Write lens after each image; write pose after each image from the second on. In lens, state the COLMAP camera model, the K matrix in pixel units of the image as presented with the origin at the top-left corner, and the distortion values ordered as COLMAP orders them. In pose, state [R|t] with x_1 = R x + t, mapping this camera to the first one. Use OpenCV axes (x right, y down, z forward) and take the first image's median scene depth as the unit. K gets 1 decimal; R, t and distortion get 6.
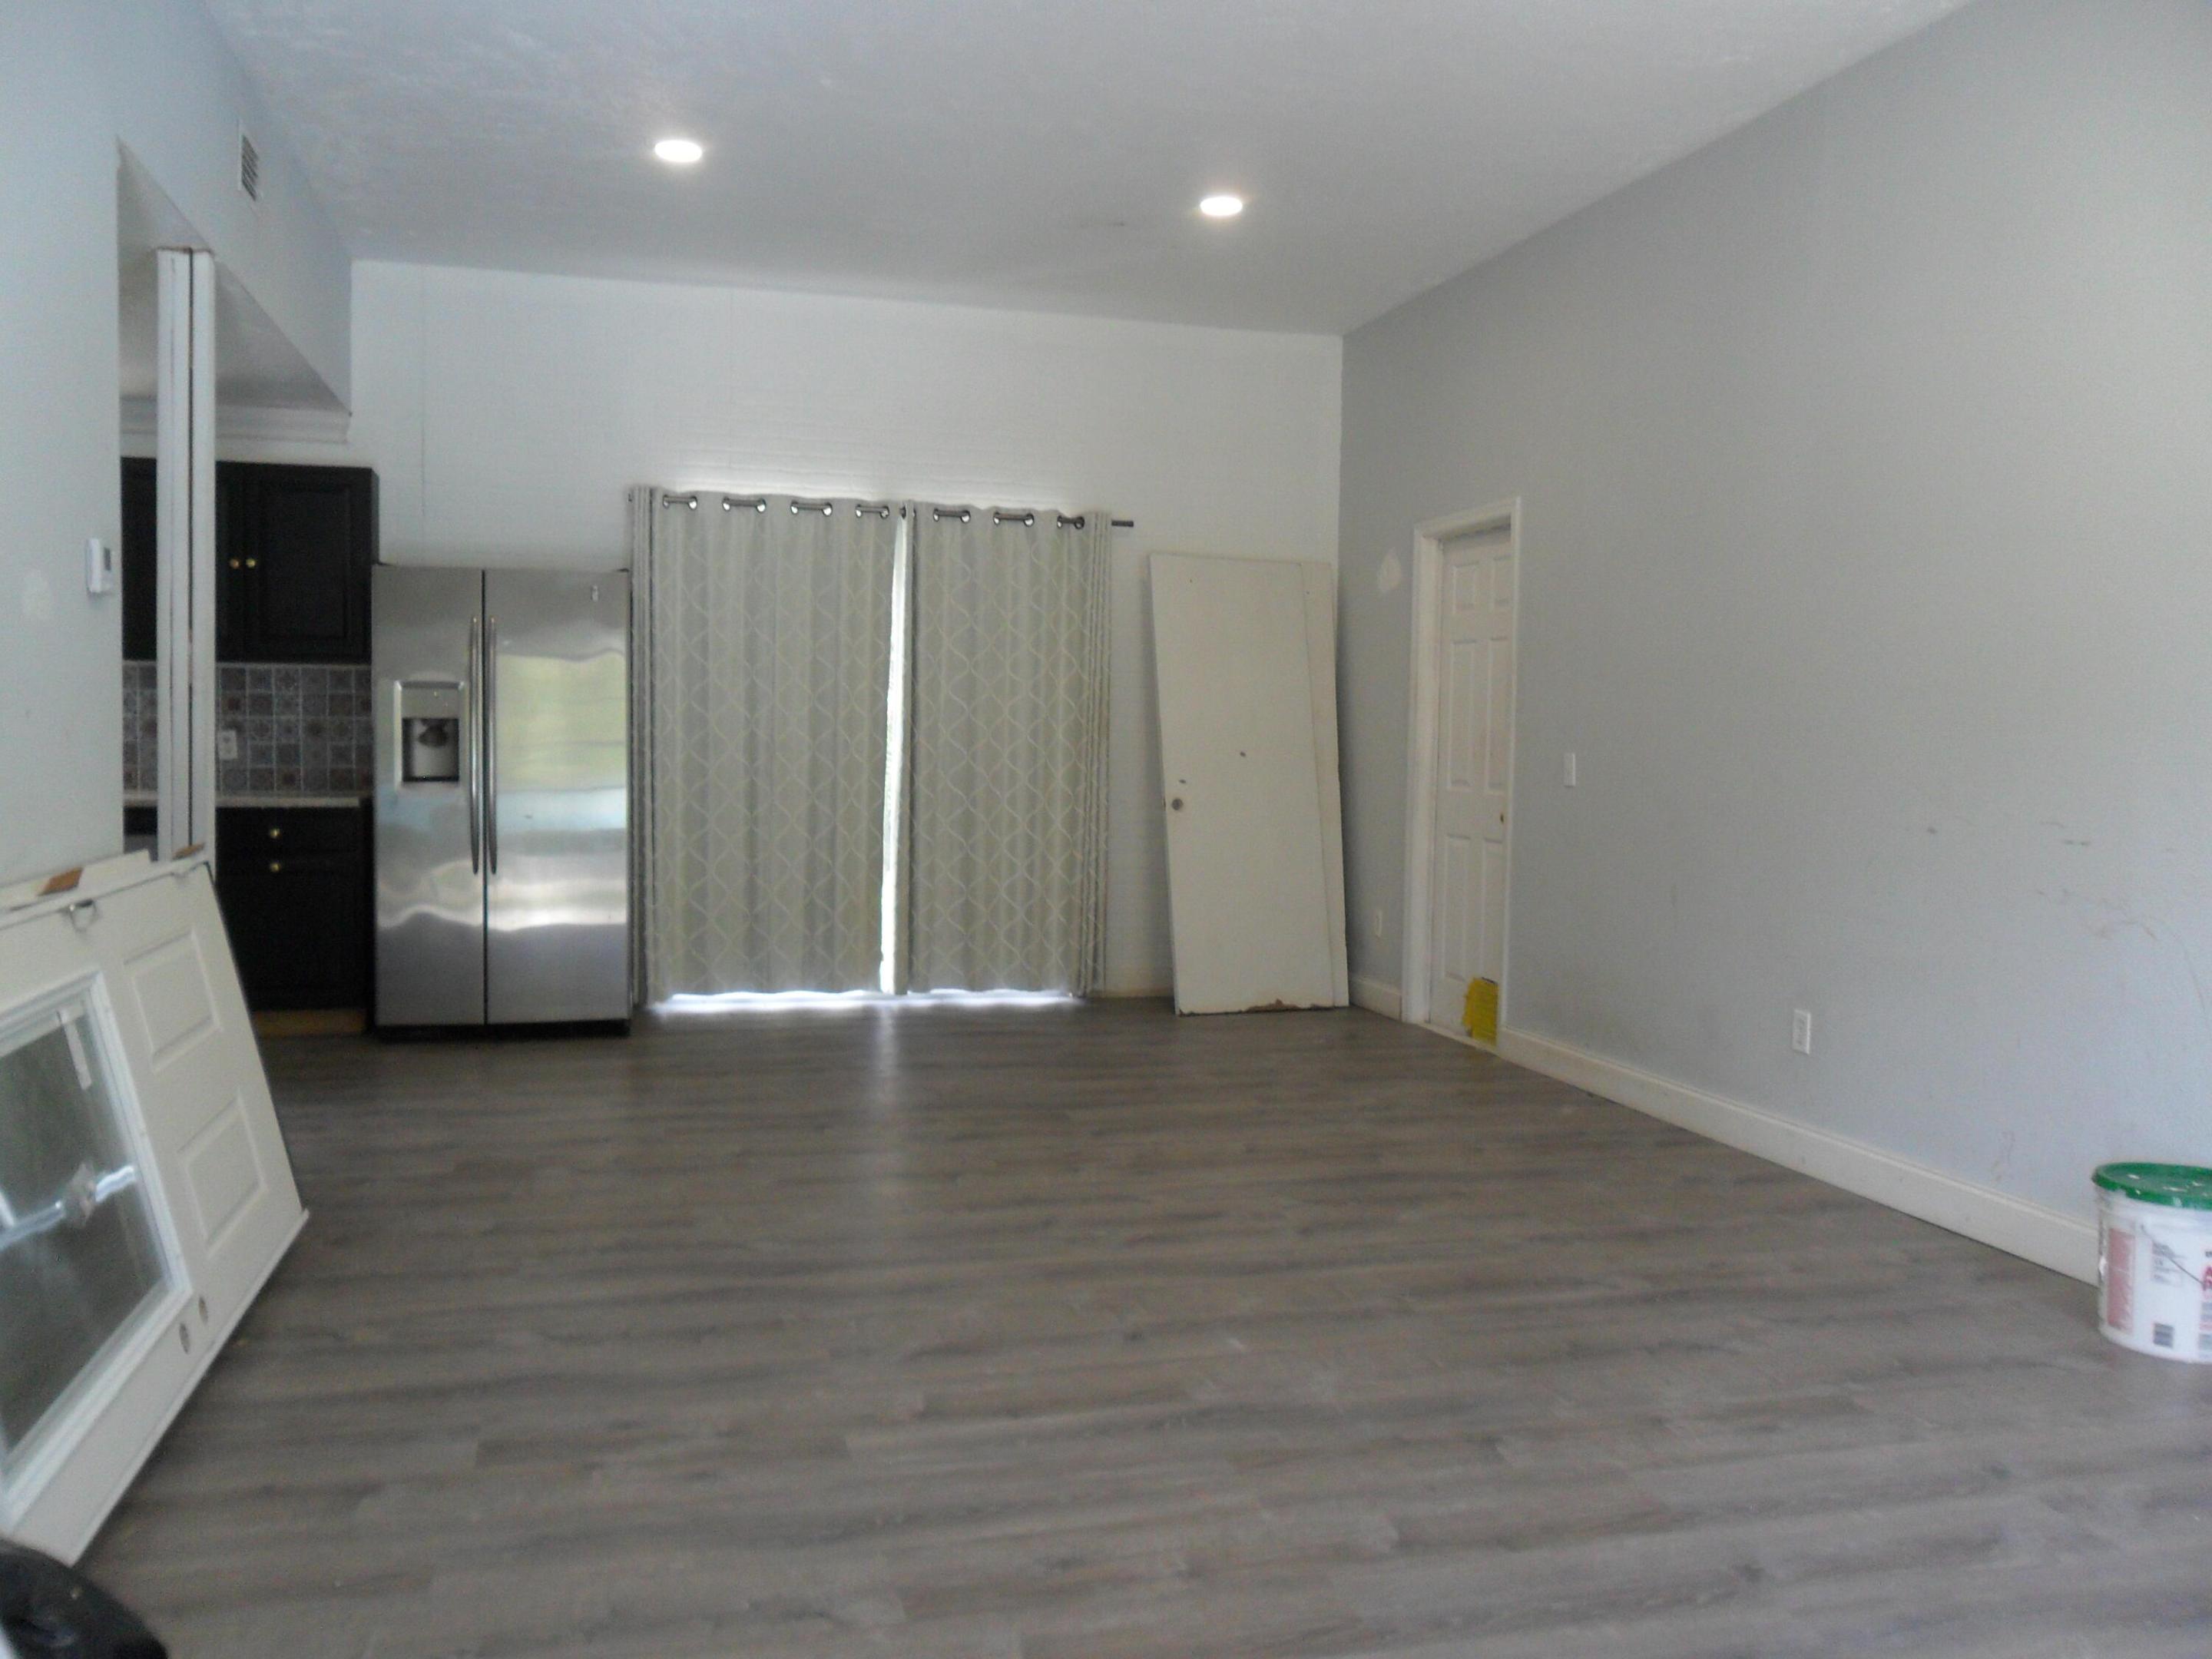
lens RADIAL K [[1820.4, 0, 1102.5], [0, 1820.4, 819.9], [0, 0, 1]] dist [-0.022783, 0.024256]
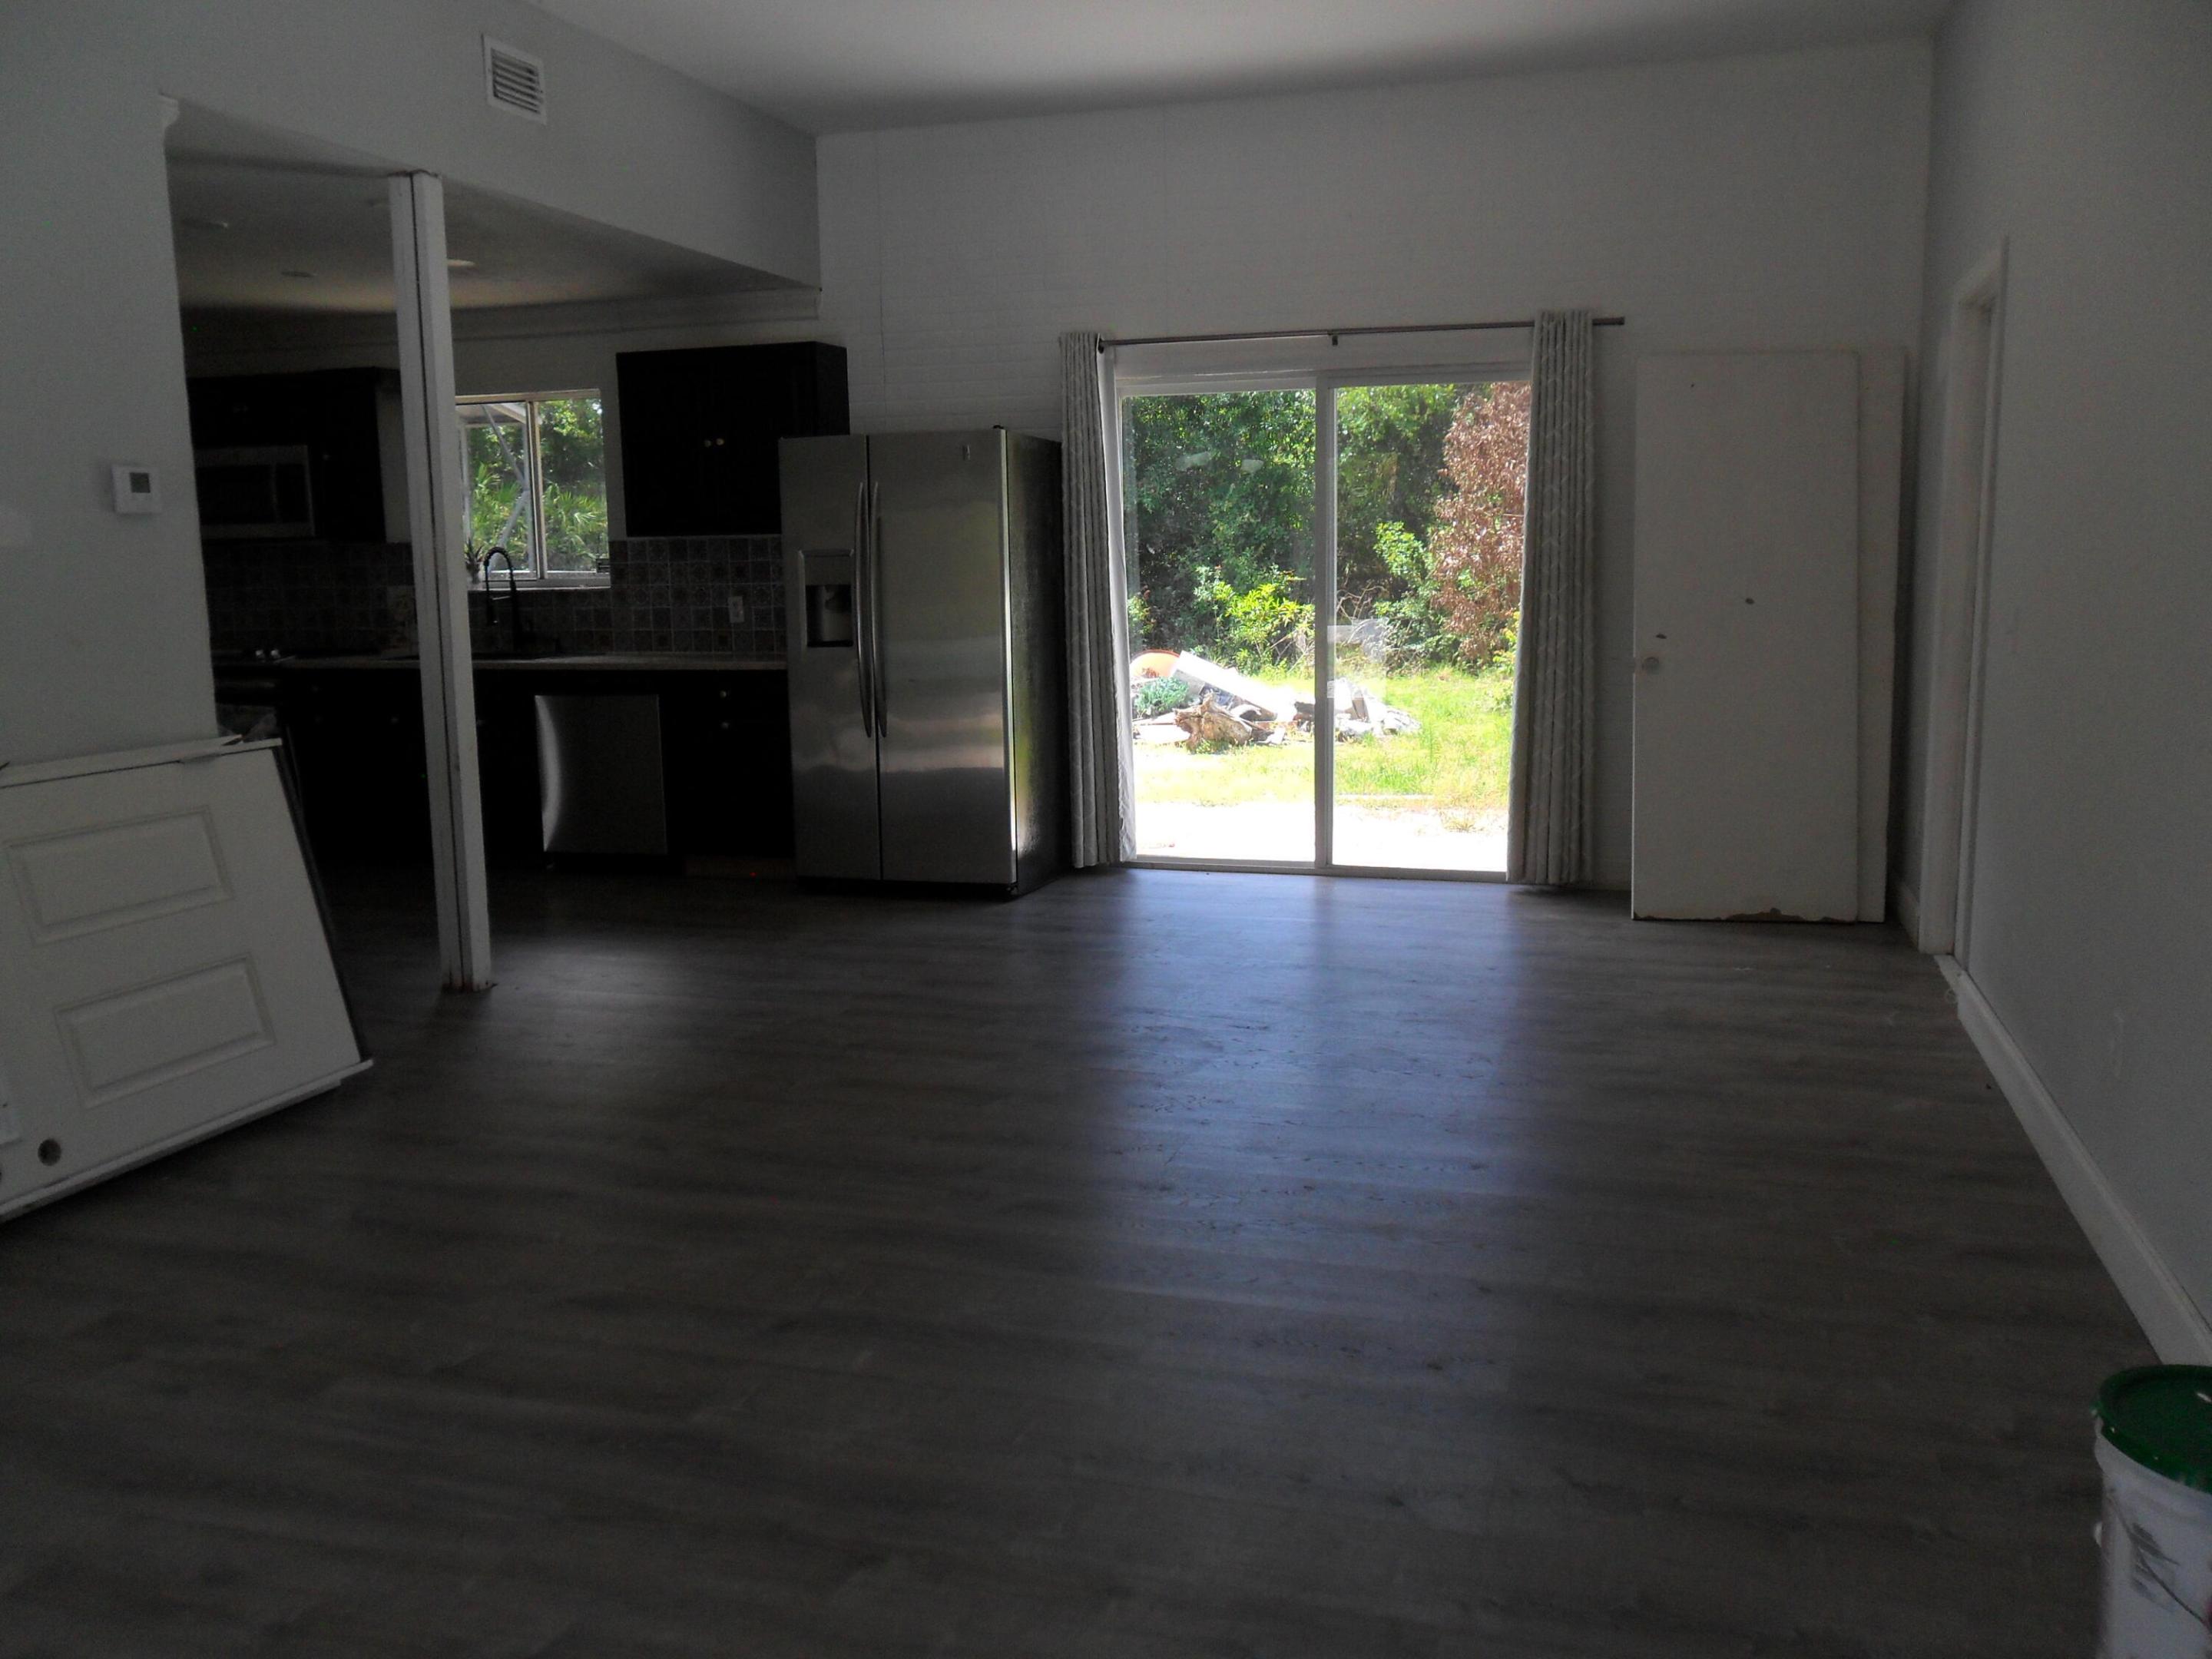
lens RADIAL K [[1820.4, 0, 1115.3], [0, 1820.4, 829.6], [0, 0, 1]] dist [-0.022783, 0.024256]
pose [[0.842468, 0.053600, -0.536074, 0.341232], [0.003240, 0.994517, 0.104529, -0.025472], [0.538737, -0.089799, 0.837674, 0.208089]]
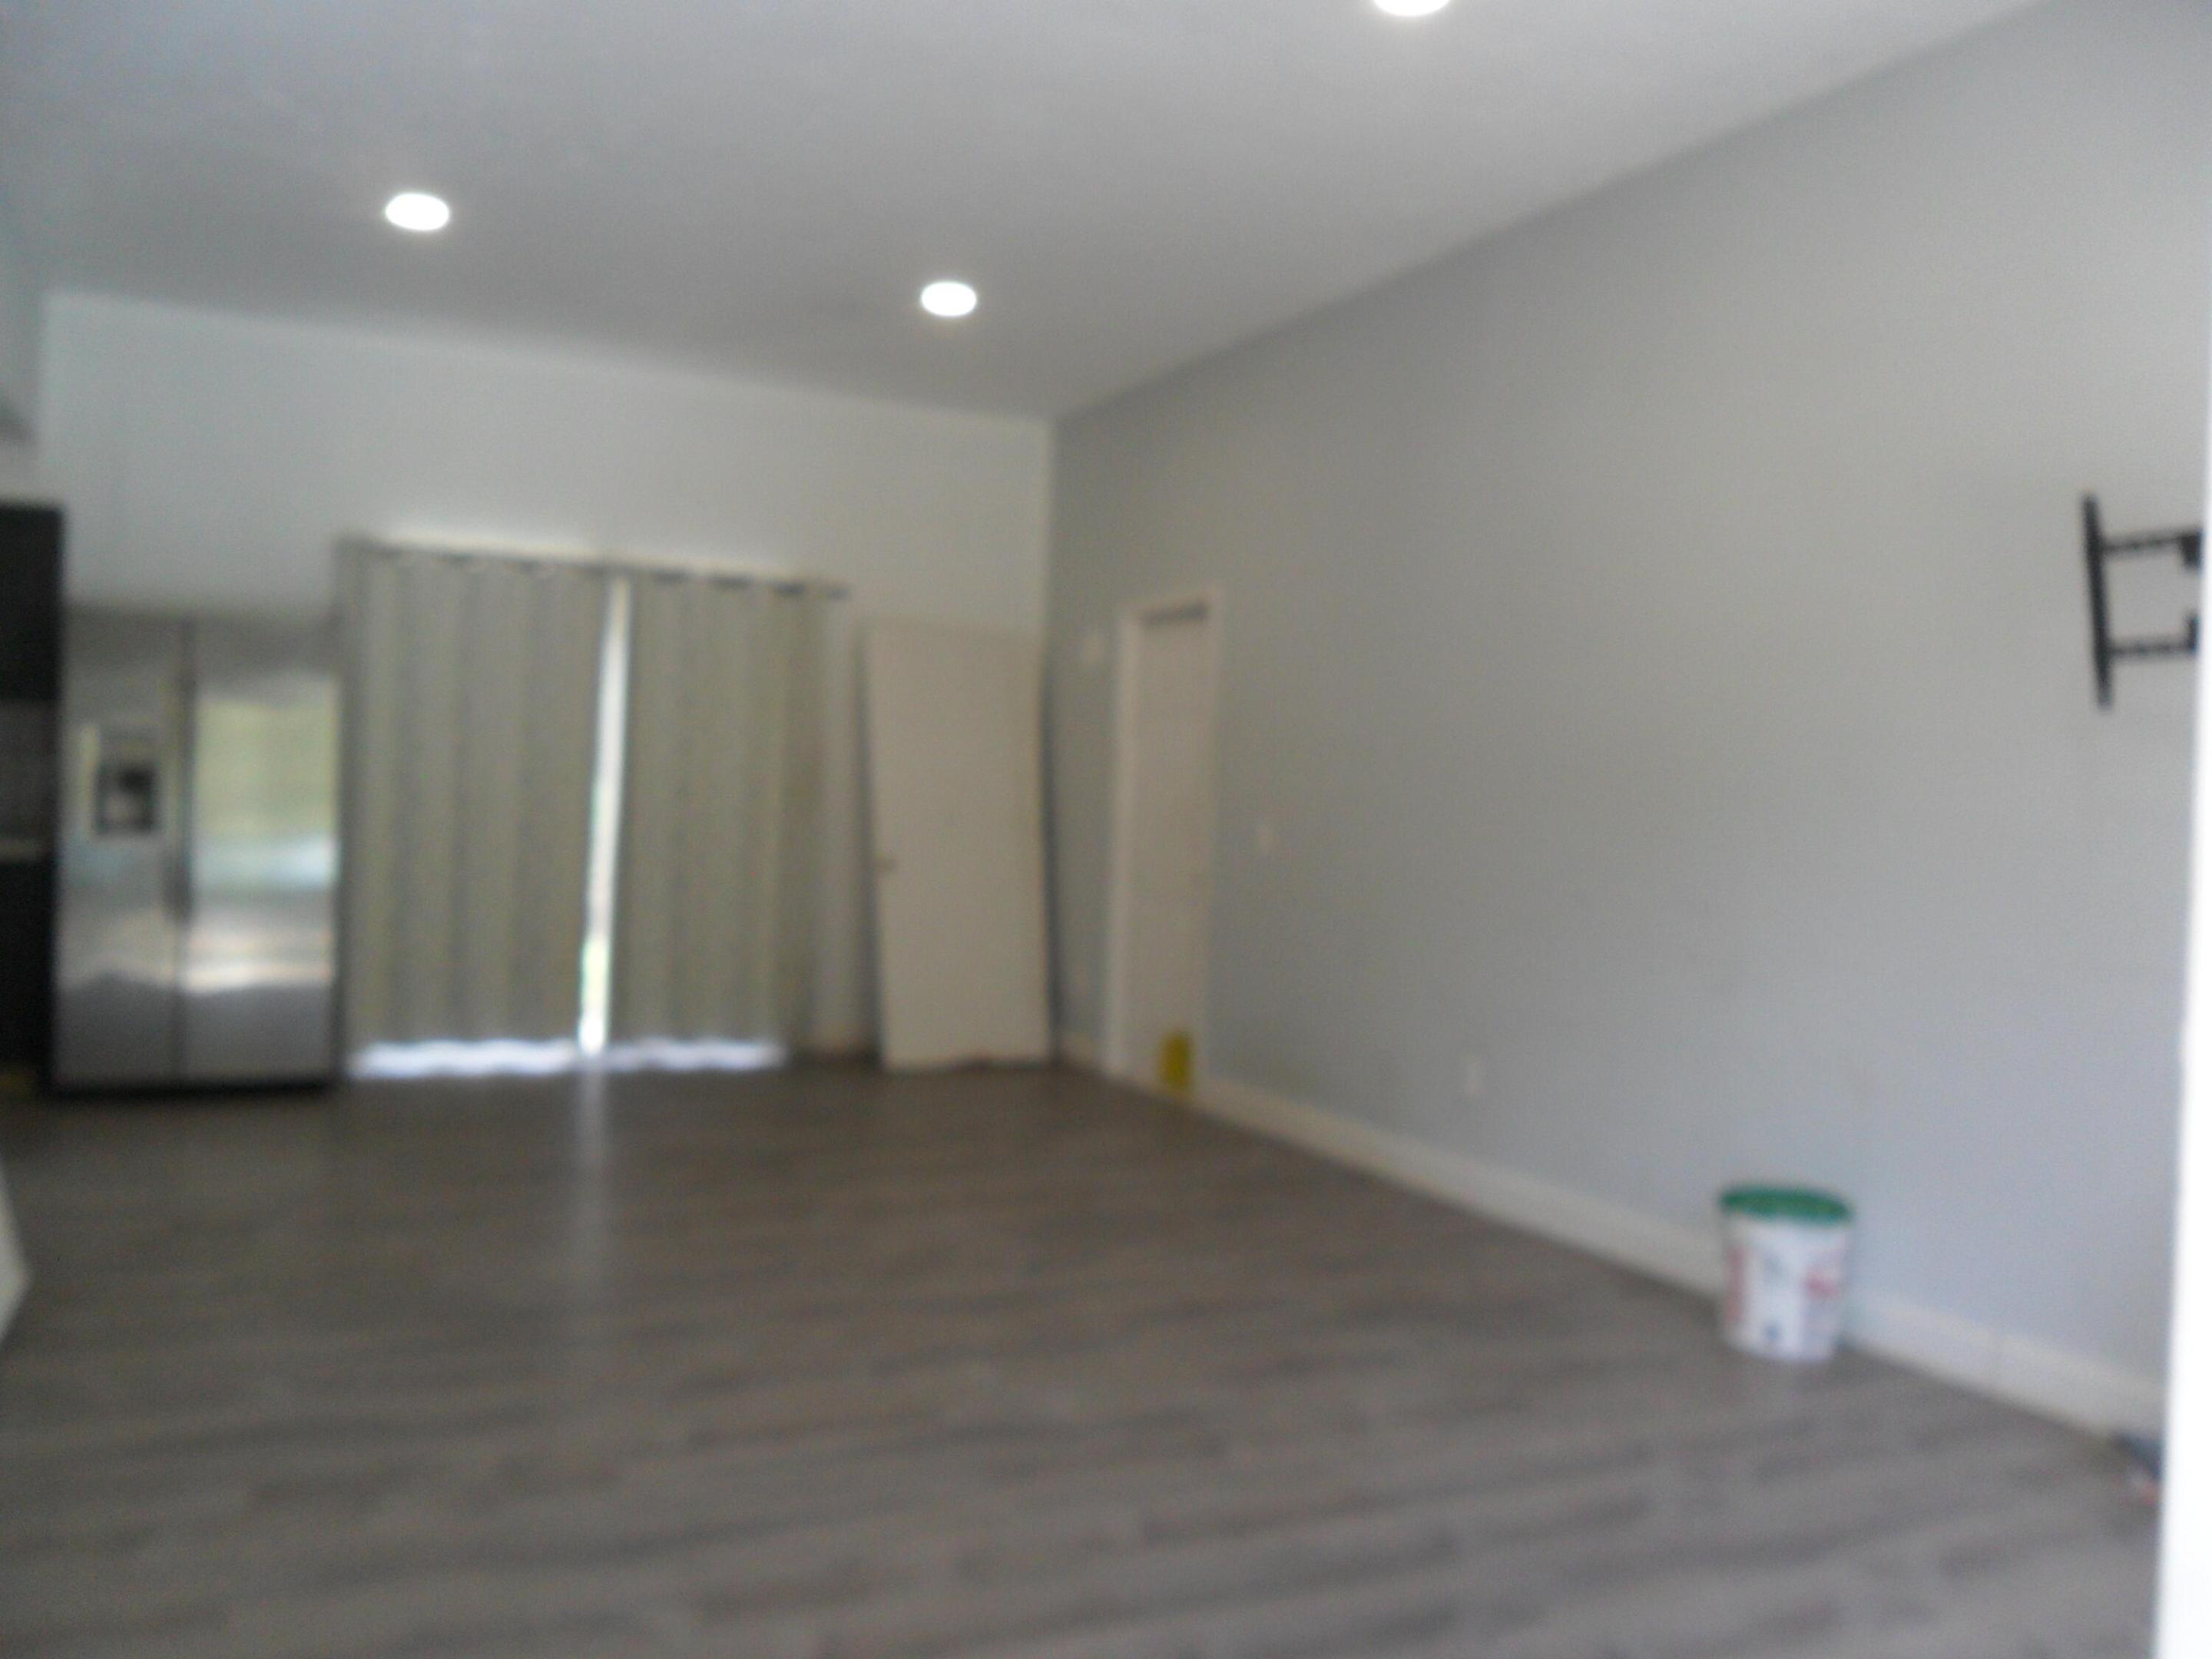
lens RADIAL K [[1820.4, 0, 1101.7], [0, 1820.4, 840.7], [0, 0, 1]] dist [-0.022783, 0.024256]
pose [[0.983533, 0.015426, 0.180068, -0.031642], [-0.011540, 0.999678, -0.022610, -0.000560], [-0.180359, 0.020160, 0.983394, -0.045091]]
